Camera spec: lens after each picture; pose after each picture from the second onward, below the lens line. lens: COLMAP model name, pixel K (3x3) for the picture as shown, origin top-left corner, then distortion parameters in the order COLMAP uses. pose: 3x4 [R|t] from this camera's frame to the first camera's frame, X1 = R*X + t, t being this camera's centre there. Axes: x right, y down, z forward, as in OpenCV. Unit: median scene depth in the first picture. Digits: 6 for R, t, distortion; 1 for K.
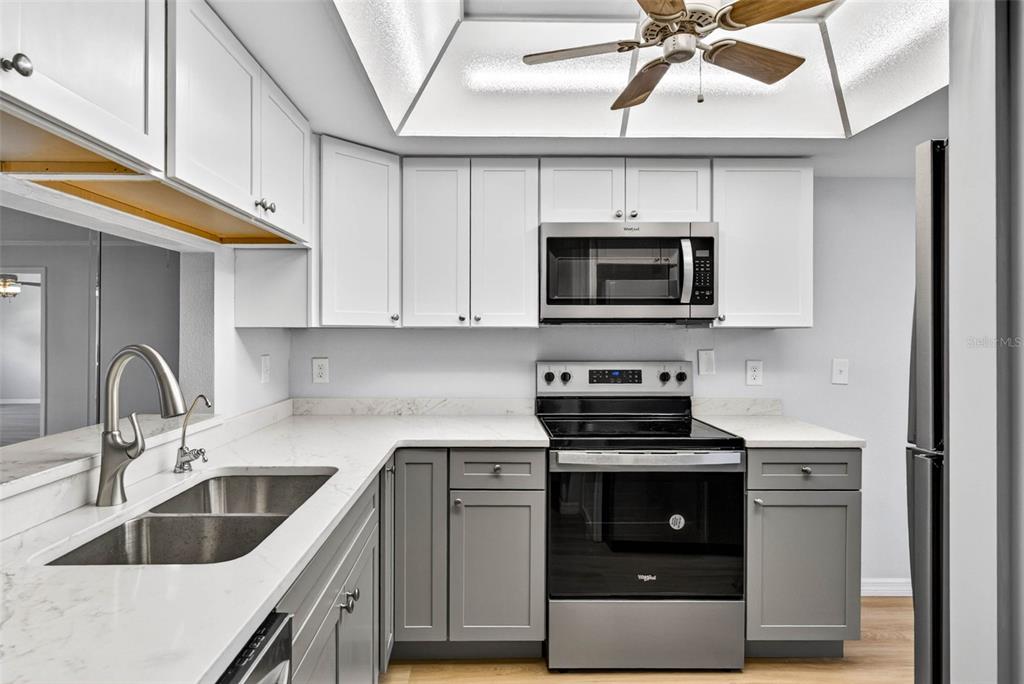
lens RADIAL K [[565.9, 0, 495.0], [0, 565.9, 332.3], [0, 0, 1]] dist [-0.001570, -0.000998]
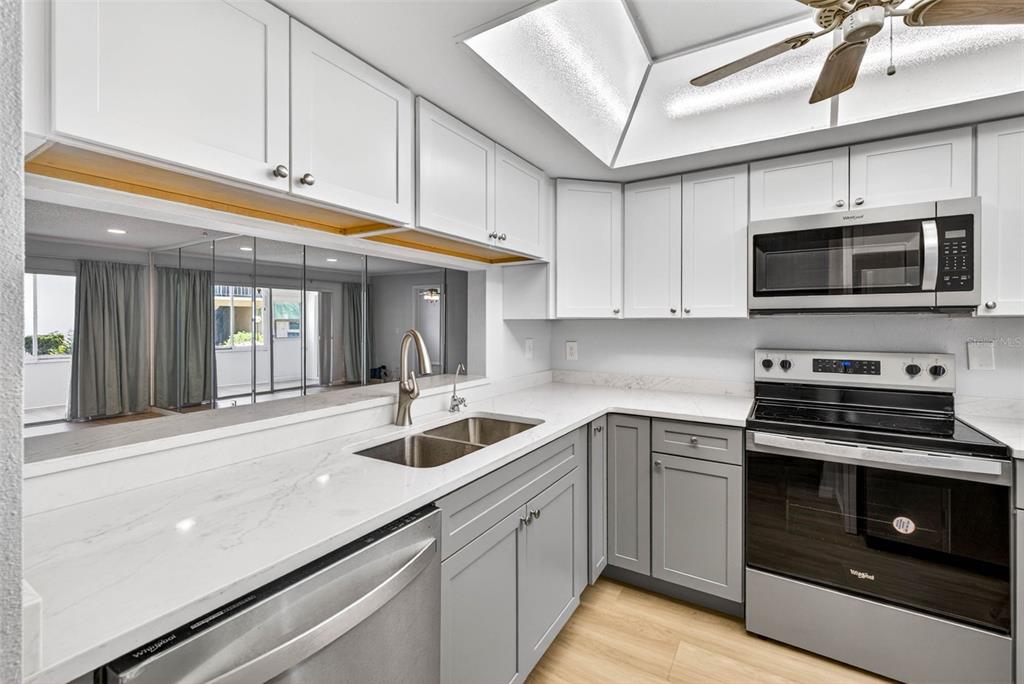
lens RADIAL K [[436.9, 0, 509.8], [0, 436.9, 322.2], [0, 0, 1]] dist [0.002236, -0.000476]
pose [[0.844568, -0.001348, -0.535447, 0.155653], [0.000888, 0.999999, -0.001117, 0.000465], [0.535448, 0.000468, 0.844568, 0.040319]]
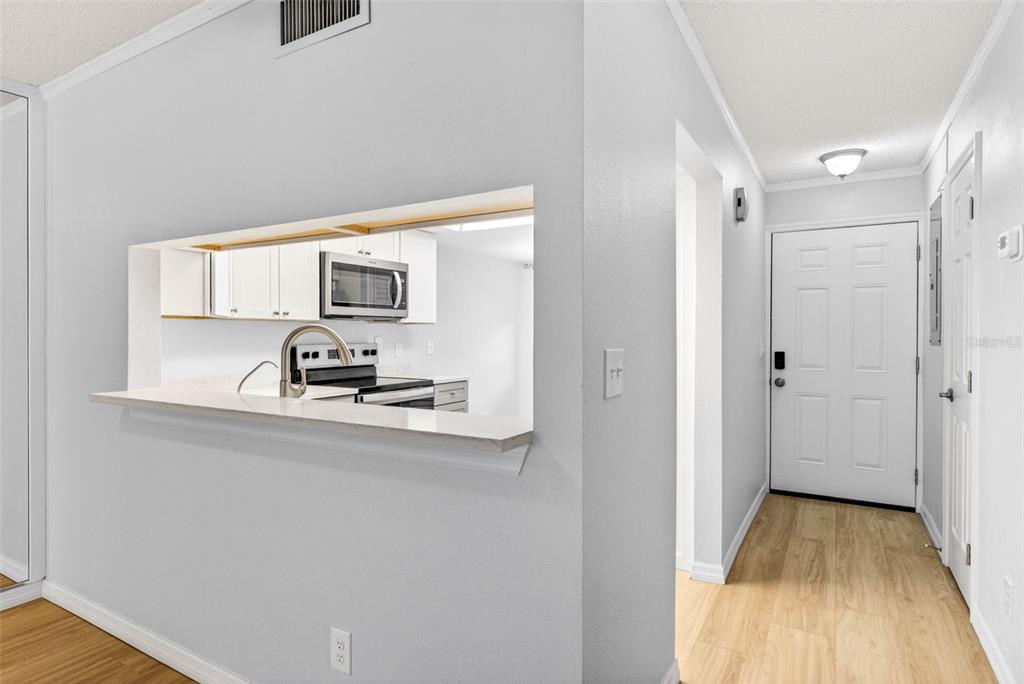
lens RADIAL K [[518.5, 0, 504.9], [0, 518.5, 338.8], [0, 0, 1]] dist [0.001119, 0.000409]
pose [[0.532707, -0.008036, 0.846262, -0.924745], [-0.002861, 0.999932, 0.011297, 0.025470], [-0.846295, -0.008439, 0.532648, -0.156301]]
